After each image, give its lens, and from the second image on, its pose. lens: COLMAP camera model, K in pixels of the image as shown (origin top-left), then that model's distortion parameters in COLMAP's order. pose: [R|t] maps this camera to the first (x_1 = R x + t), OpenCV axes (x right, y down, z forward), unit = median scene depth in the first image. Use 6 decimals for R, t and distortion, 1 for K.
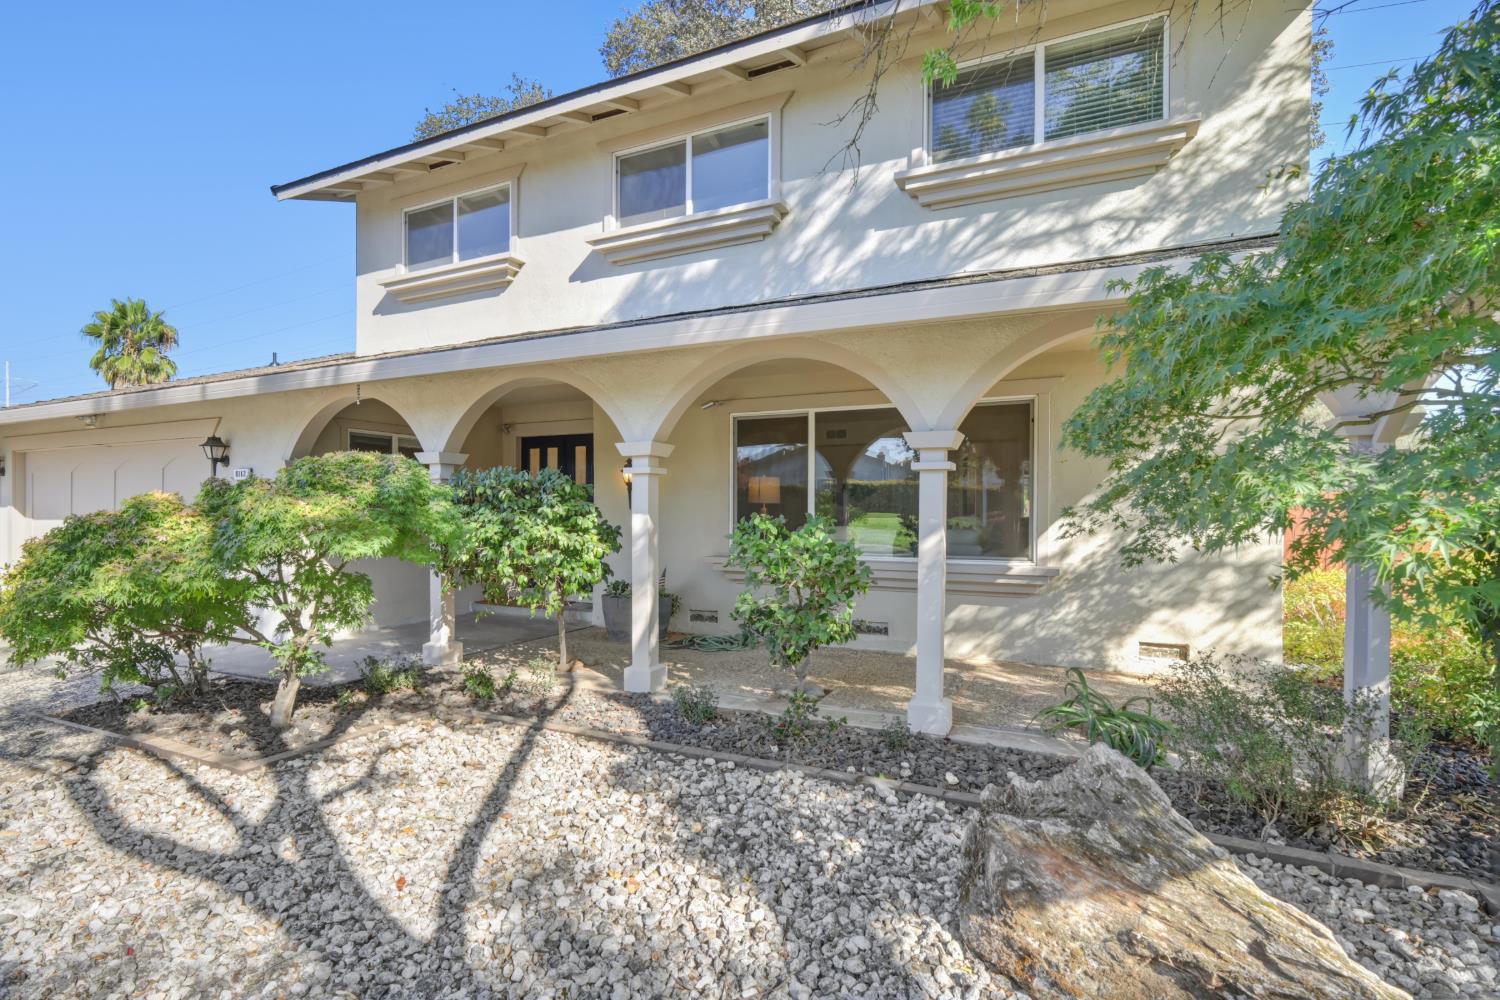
lens RADIAL K [[721.9, 0, 750.0], [0, 721.9, 500.0], [0, 0, 1]] dist [-0.010834, -0.000624]
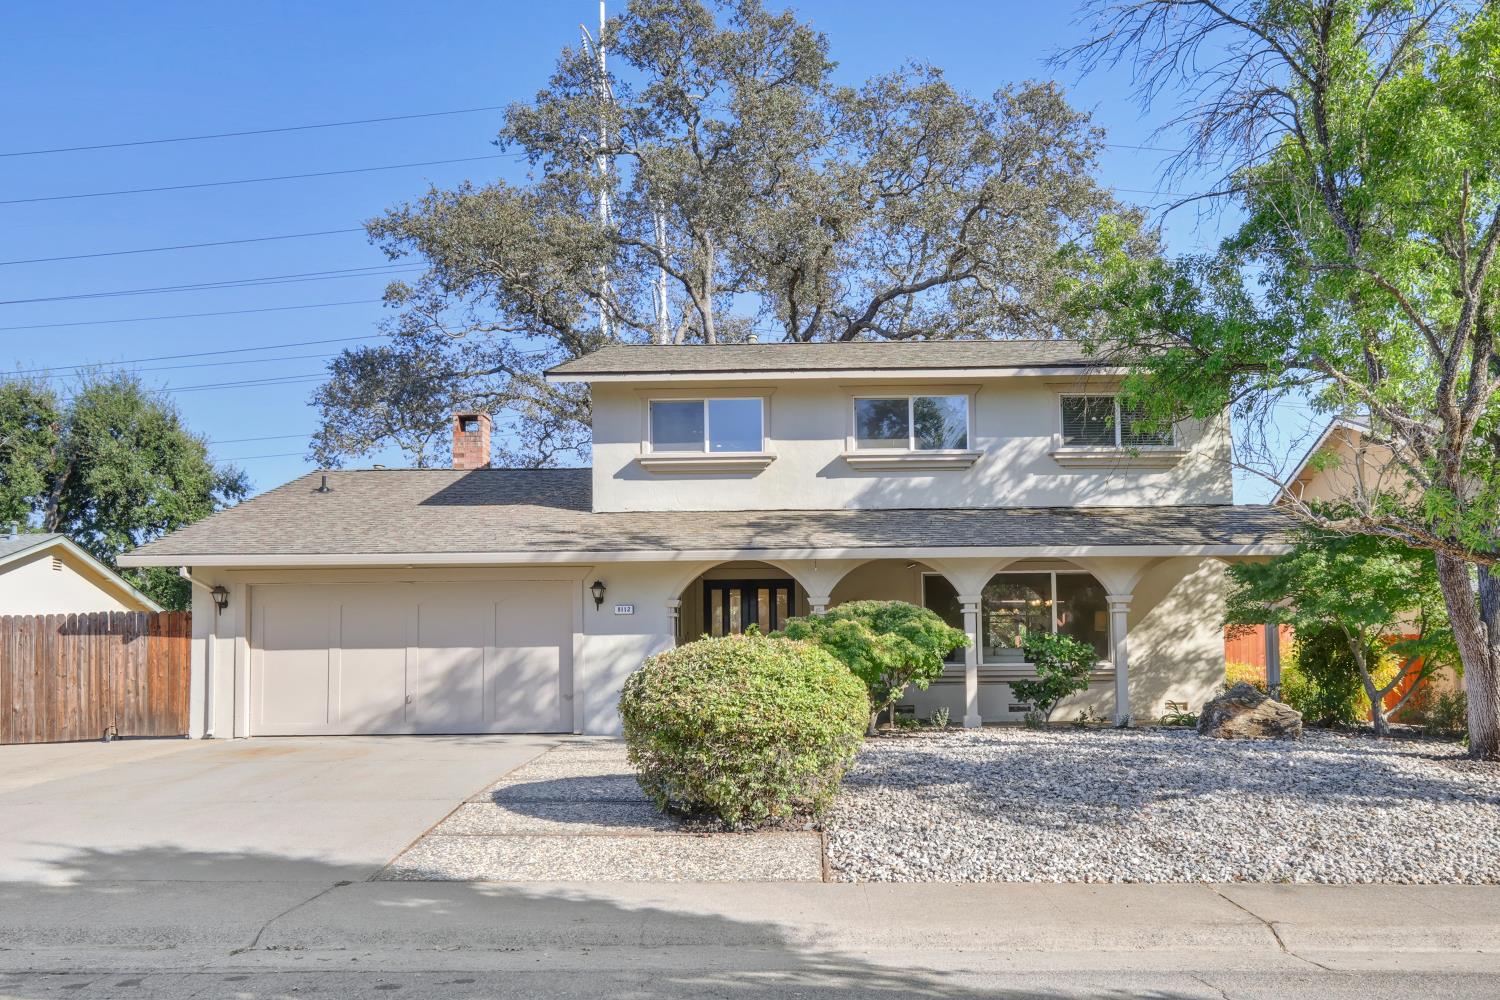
lens RADIAL K [[1319.9, 0, 750.0], [0, 1319.9, 500.0], [0, 0, 1]] dist [-0.068904, 0.000158]
pose [[0.908663, 0.042563, 0.415355, -1.862355], [0.006916, 0.993120, -0.116898, 0.063078], [-0.417473, 0.109094, 0.902117, -1.671756]]
